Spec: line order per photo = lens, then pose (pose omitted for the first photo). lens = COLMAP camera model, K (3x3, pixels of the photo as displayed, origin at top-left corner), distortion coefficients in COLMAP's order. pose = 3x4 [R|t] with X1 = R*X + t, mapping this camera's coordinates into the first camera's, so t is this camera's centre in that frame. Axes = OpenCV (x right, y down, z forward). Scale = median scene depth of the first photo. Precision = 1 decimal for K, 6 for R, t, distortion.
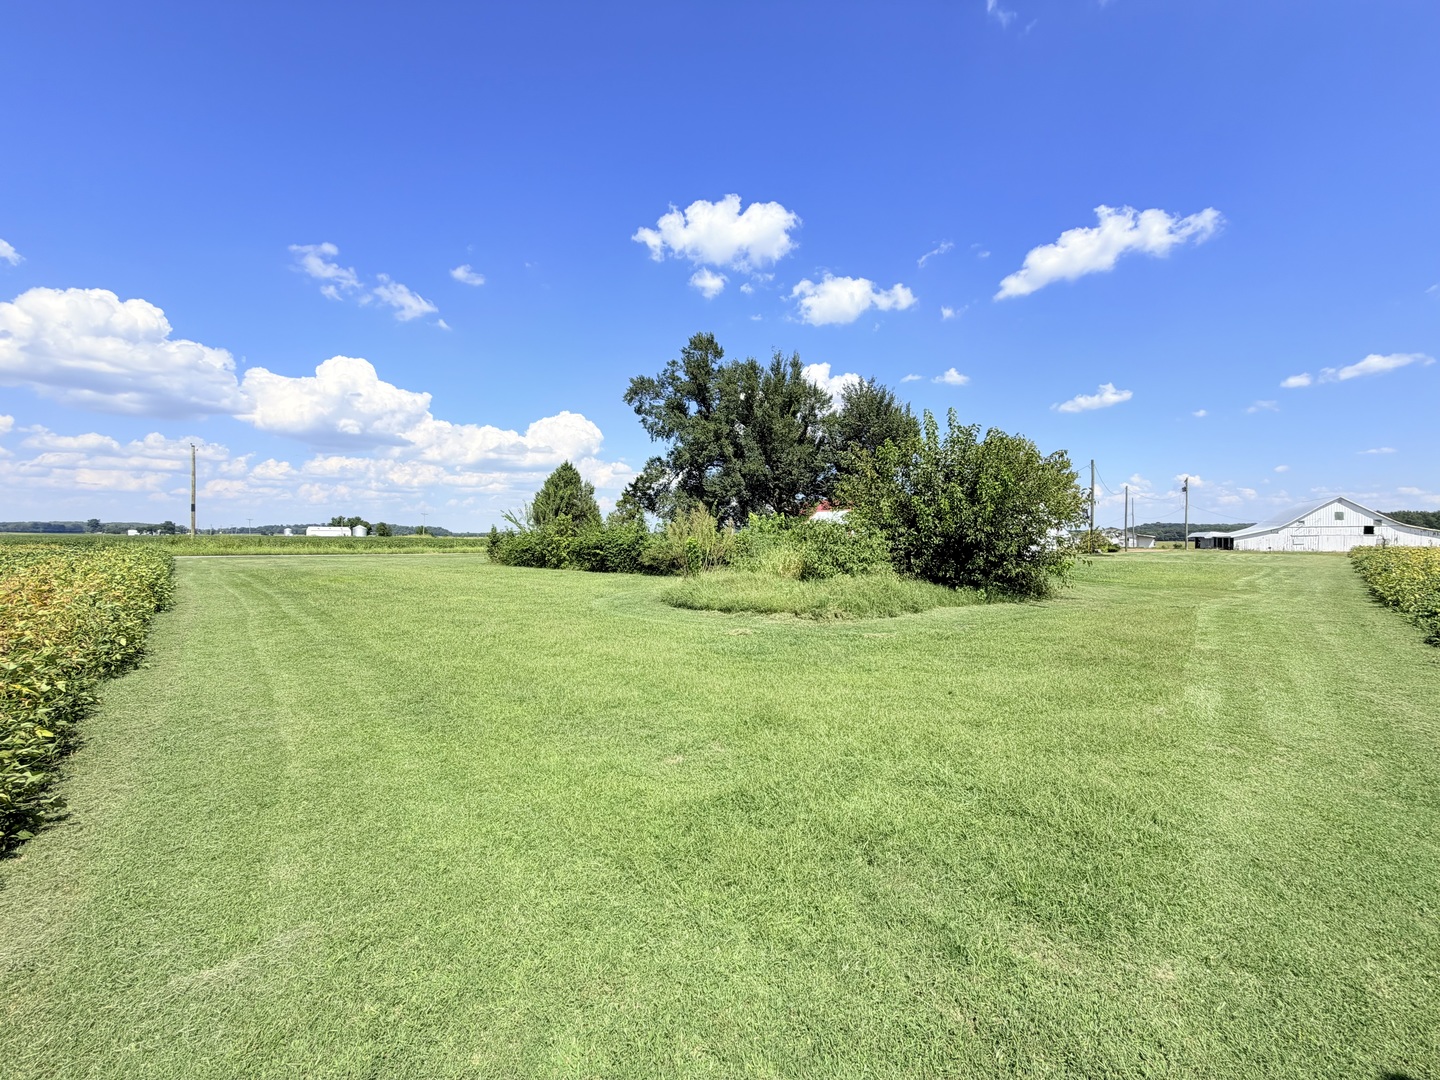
lens RADIAL K [[583.5, 0, 720.0], [0, 583.5, 540.0], [0, 0, 1]] dist [-0.000911, 0.000124]
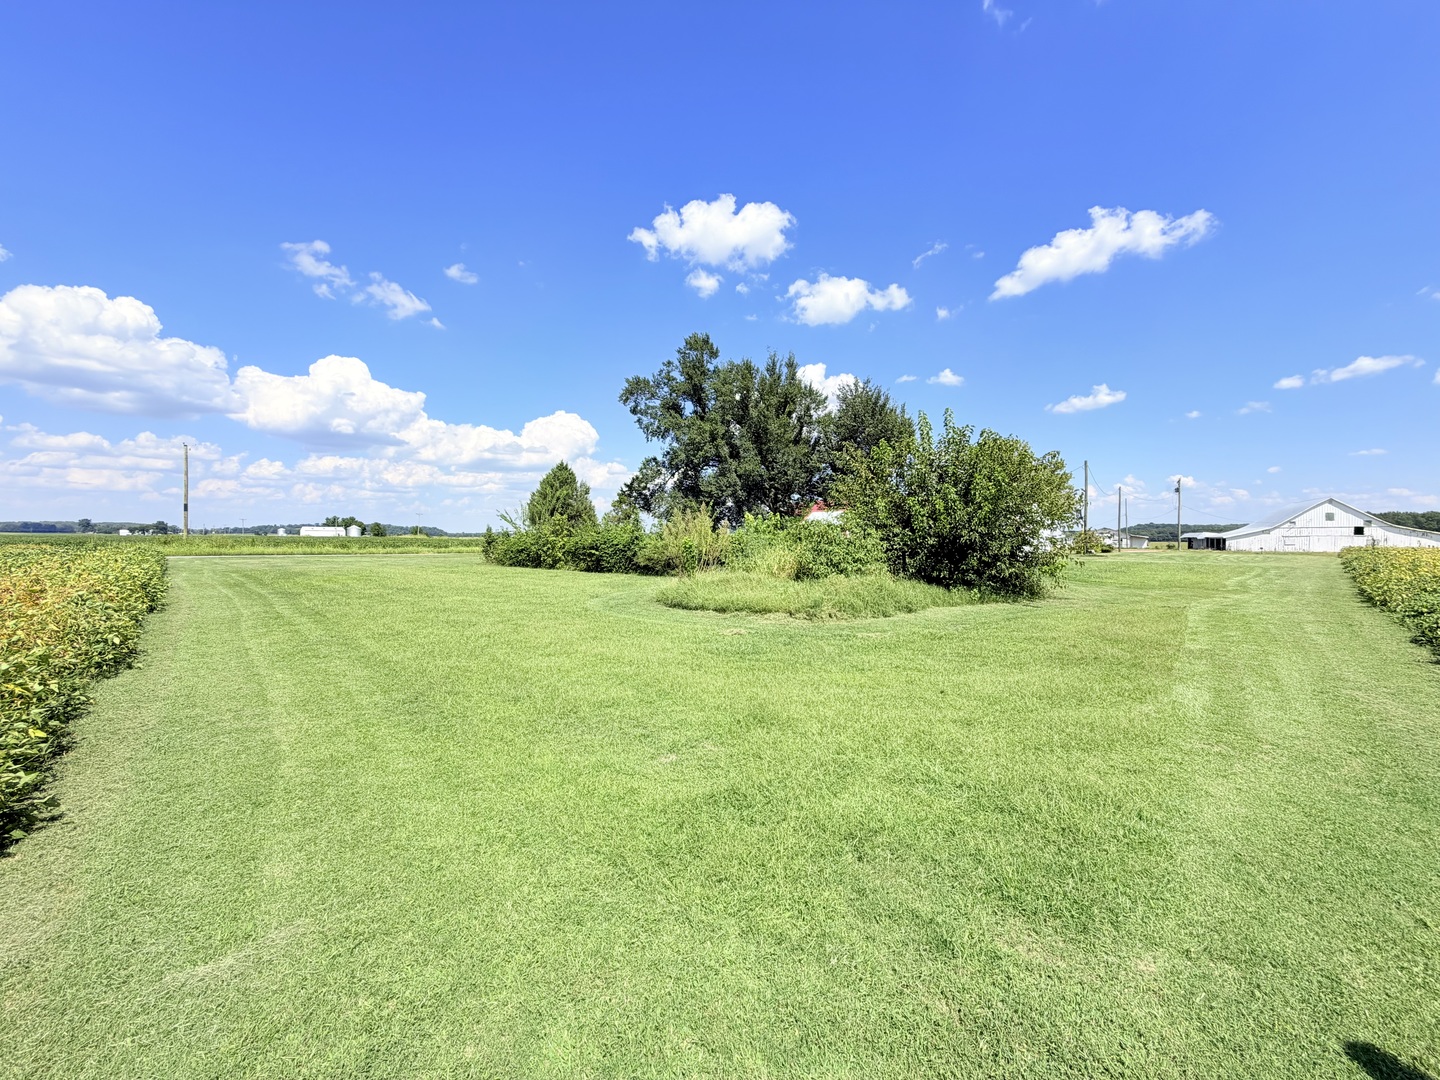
lens RADIAL K [[582.9, 0, 719.8], [0, 582.9, 545.2], [0, 0, 1]] dist [-0.000079, -0.000082]
pose [[0.999976, 0.000350, 0.006903, 0.003713], [-0.000408, 0.999964, 0.008507, -0.000318], [-0.006900, -0.008509, 0.999940, -0.003554]]
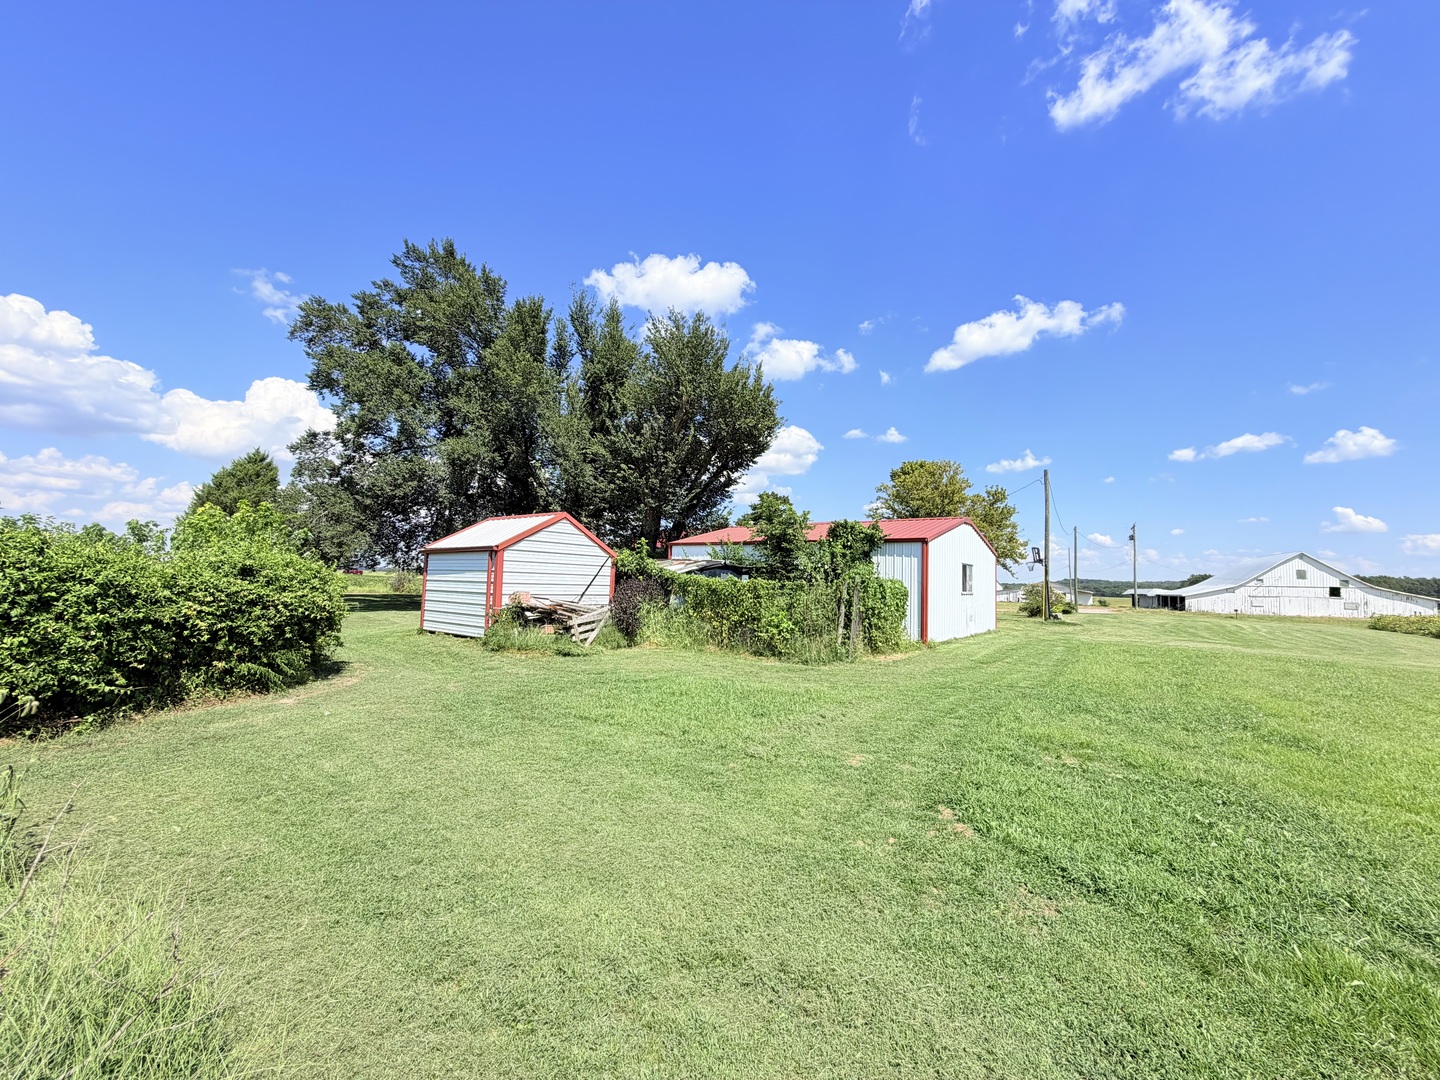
lens RADIAL K [[570.7, 0, 715.5], [0, 570.7, 577.0], [0, 0, 1]] dist [-0.000010, 0.000057]
pose [[0.995353, 0.030480, 0.091340, 1.410084], [-0.029449, 0.999487, -0.012616, -0.016622], [-0.091678, 0.009867, 0.995740, 2.645359]]
